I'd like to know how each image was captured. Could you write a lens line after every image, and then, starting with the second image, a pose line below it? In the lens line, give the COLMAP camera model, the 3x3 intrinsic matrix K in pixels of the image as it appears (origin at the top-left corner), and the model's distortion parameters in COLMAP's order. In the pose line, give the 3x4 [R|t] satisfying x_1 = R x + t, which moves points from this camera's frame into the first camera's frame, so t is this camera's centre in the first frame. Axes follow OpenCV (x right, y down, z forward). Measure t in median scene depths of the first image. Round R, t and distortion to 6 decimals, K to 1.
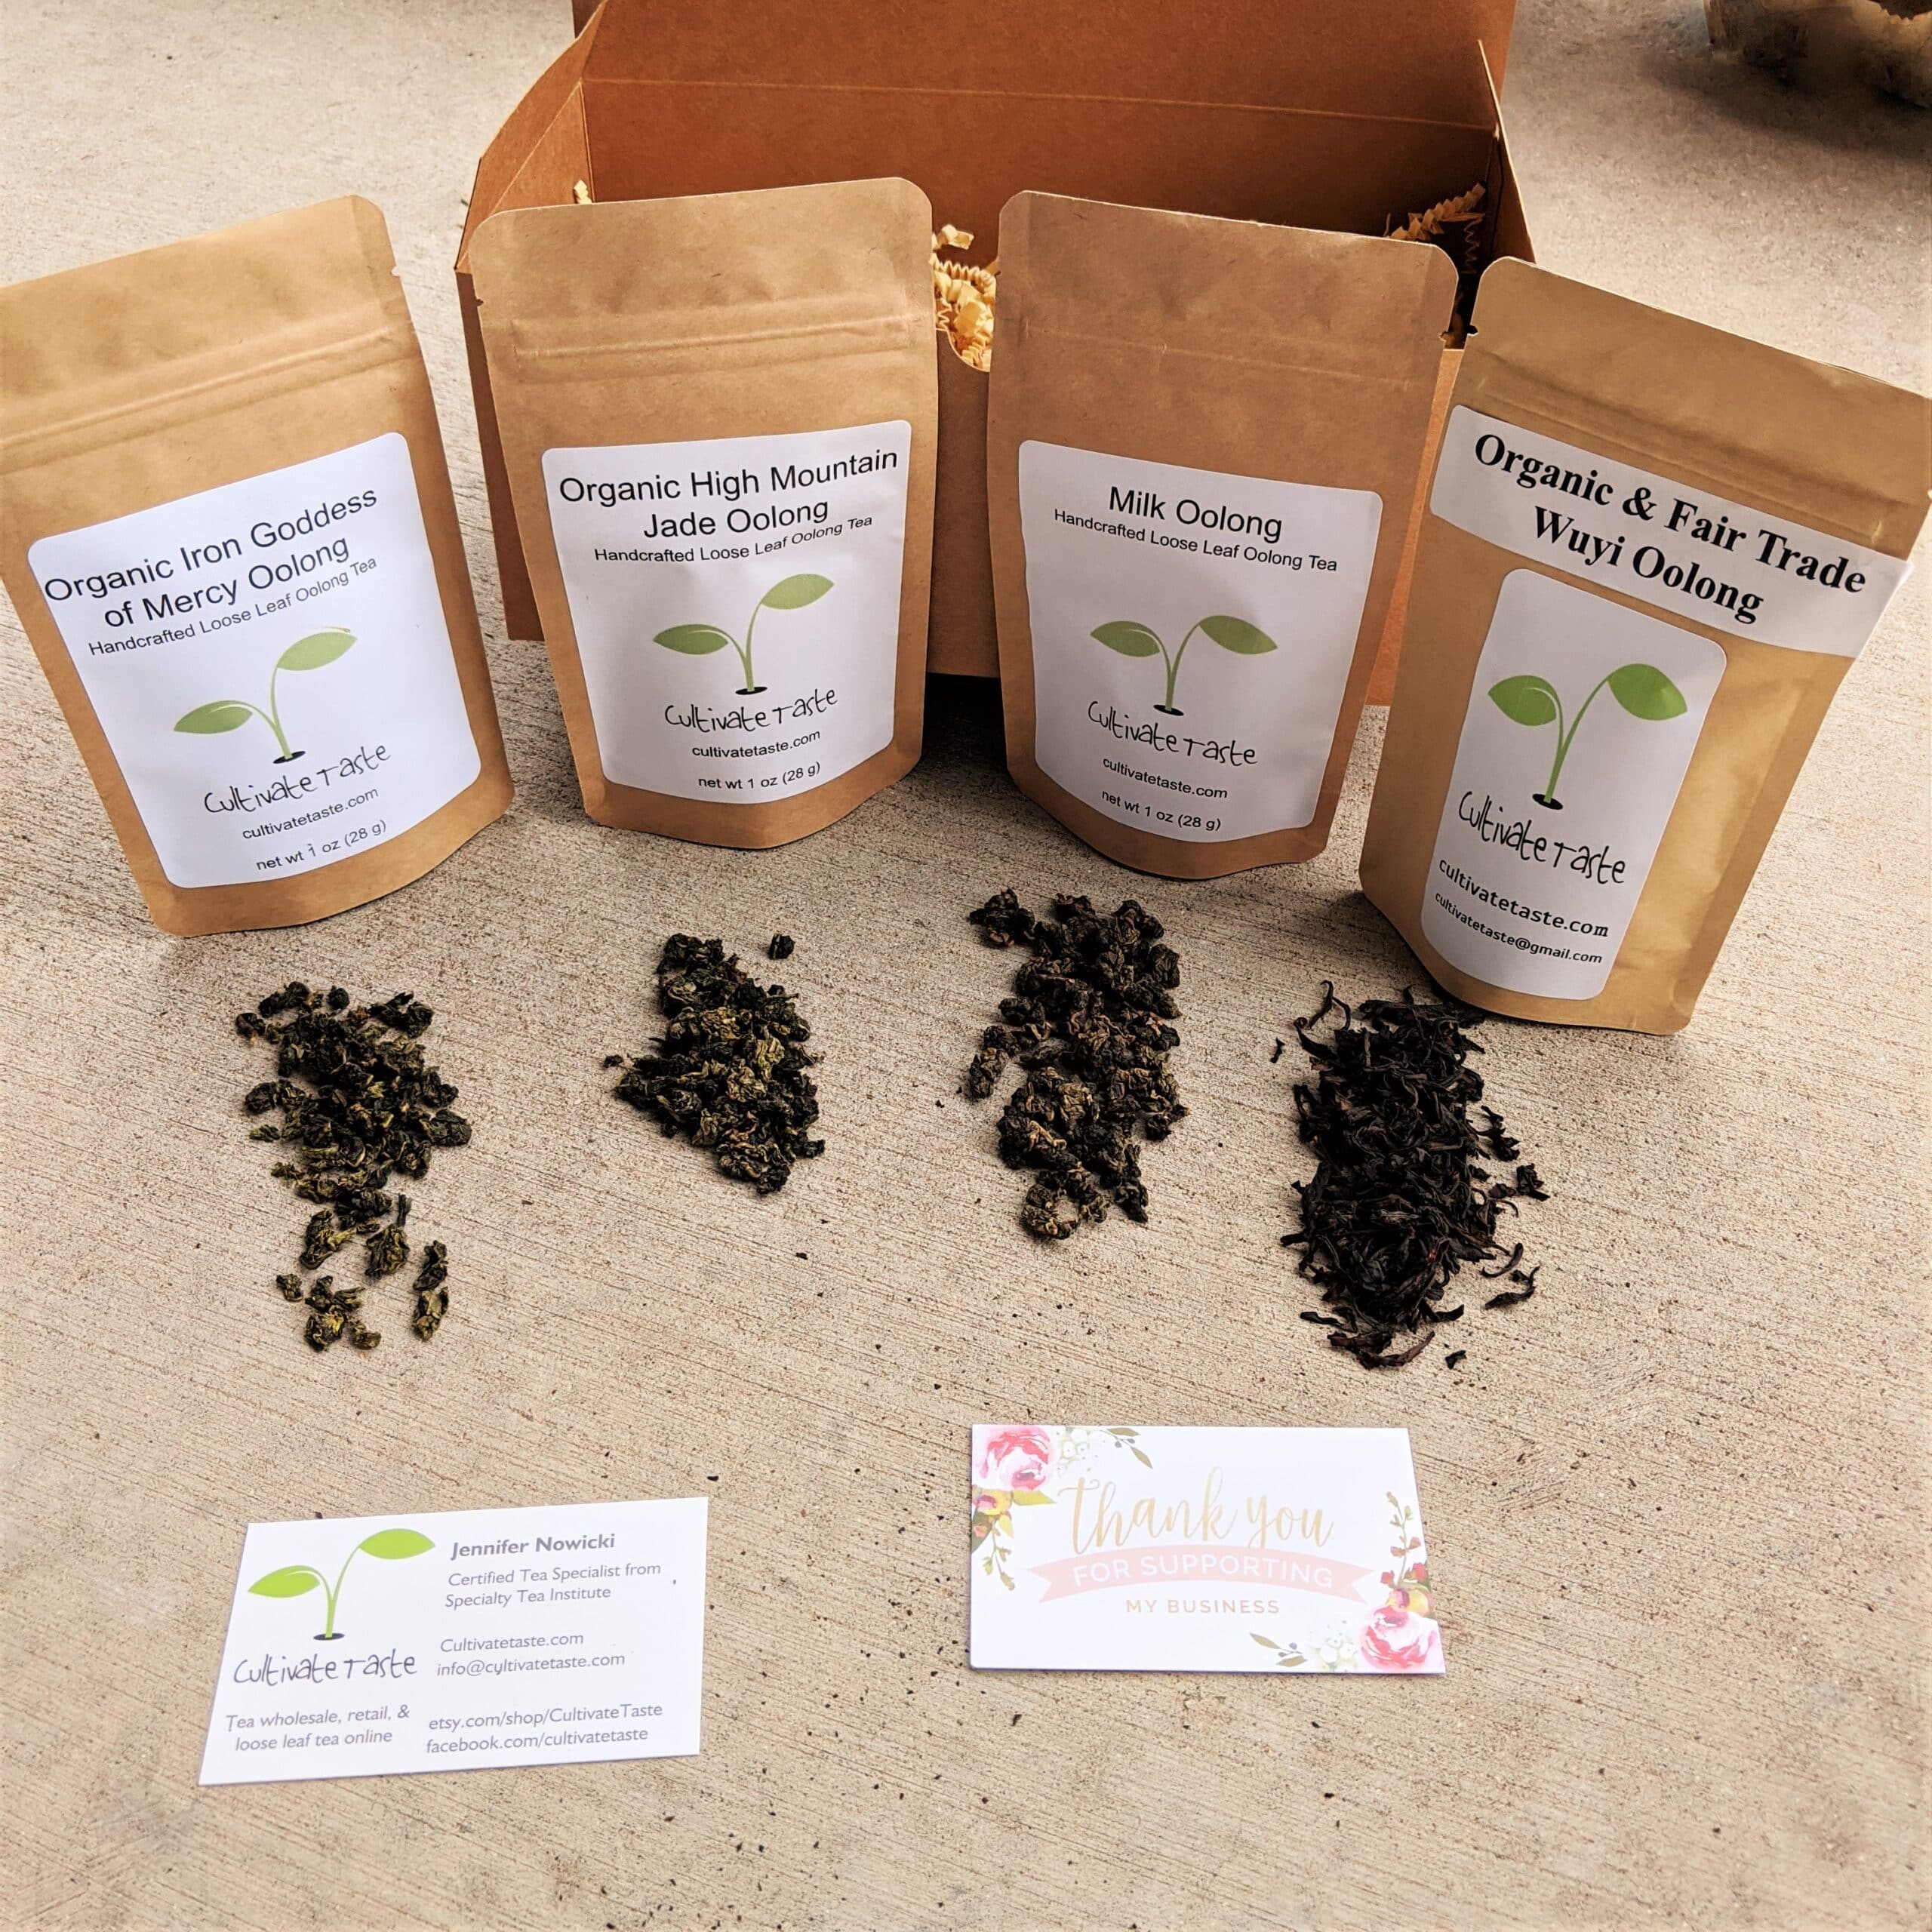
lens RADIAL K [[1917.8, 0, 1008.6], [0, 1917.8, 803.9], [0, 0, 1]] dist [0.179975, -0.299485]
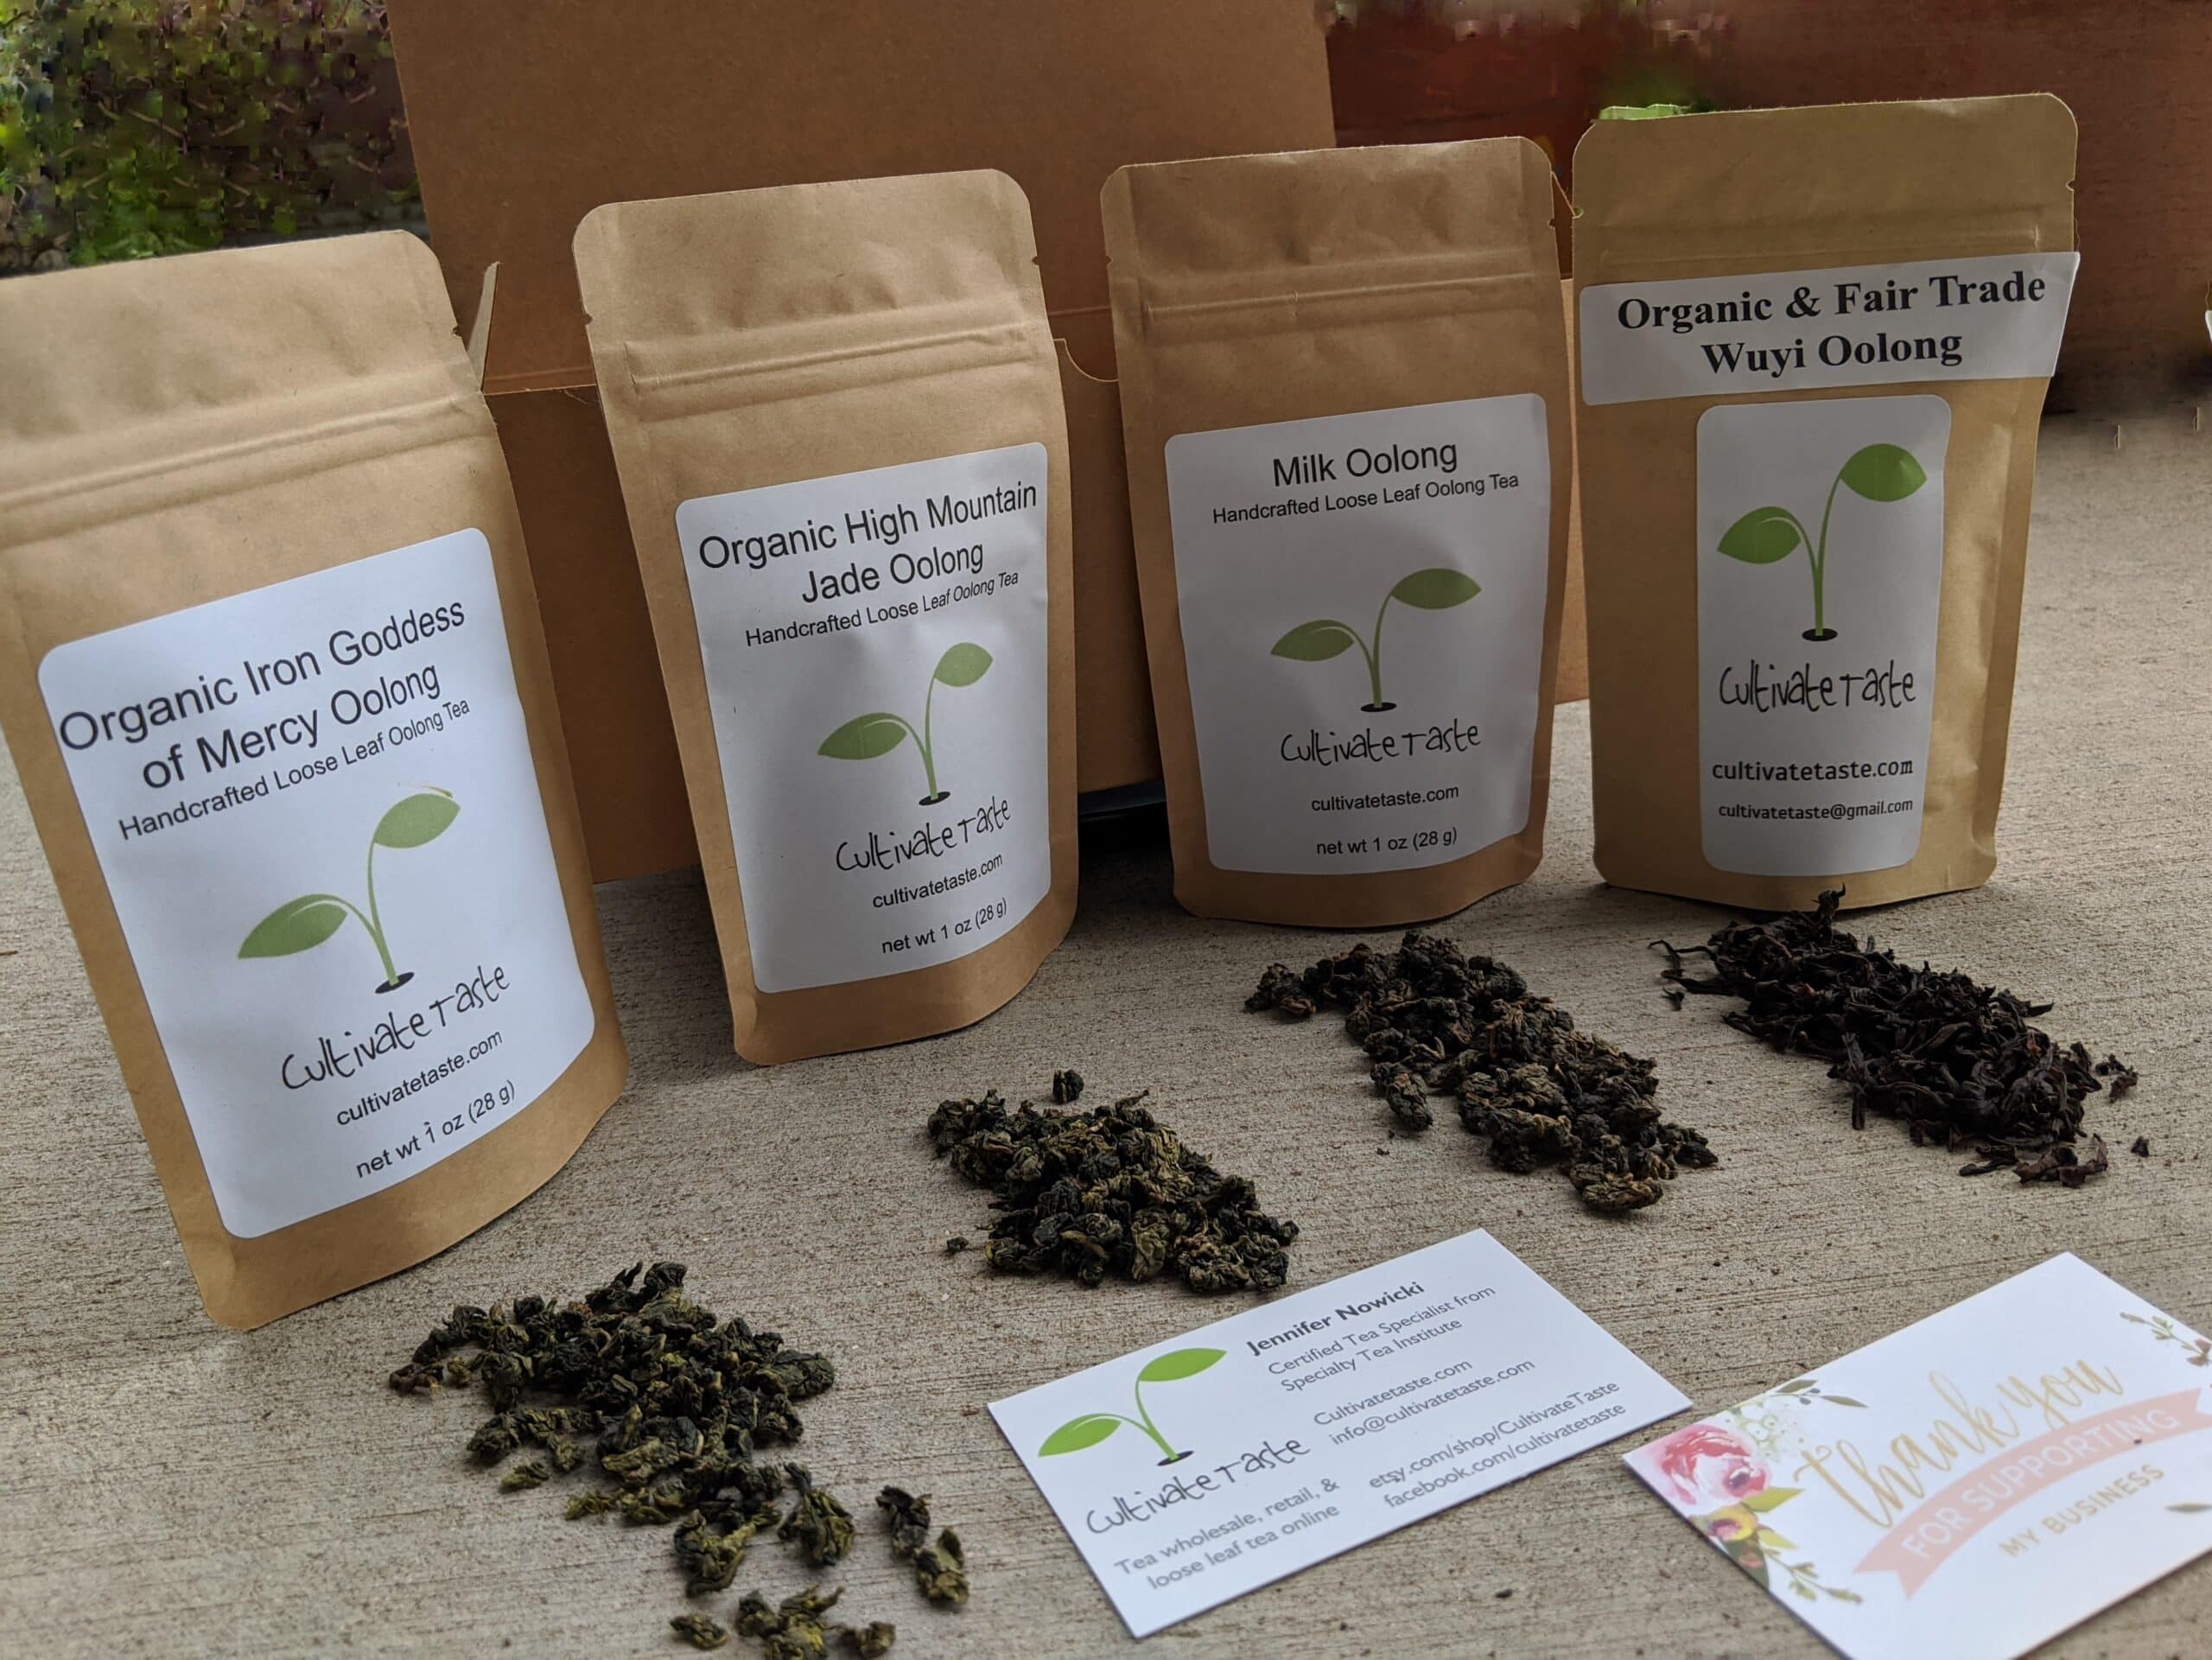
lens RADIAL K [[1722.3, 0, 1091.3], [0, 1722.3, 785.0], [0, 0, 1]] dist [0.162155, -0.277406]
pose [[0.907583, -0.224179, 0.355017, -0.364291], [0.346603, 0.877244, -0.332129, 0.223791], [-0.236980, 0.424485, 0.873872, 0.363777]]
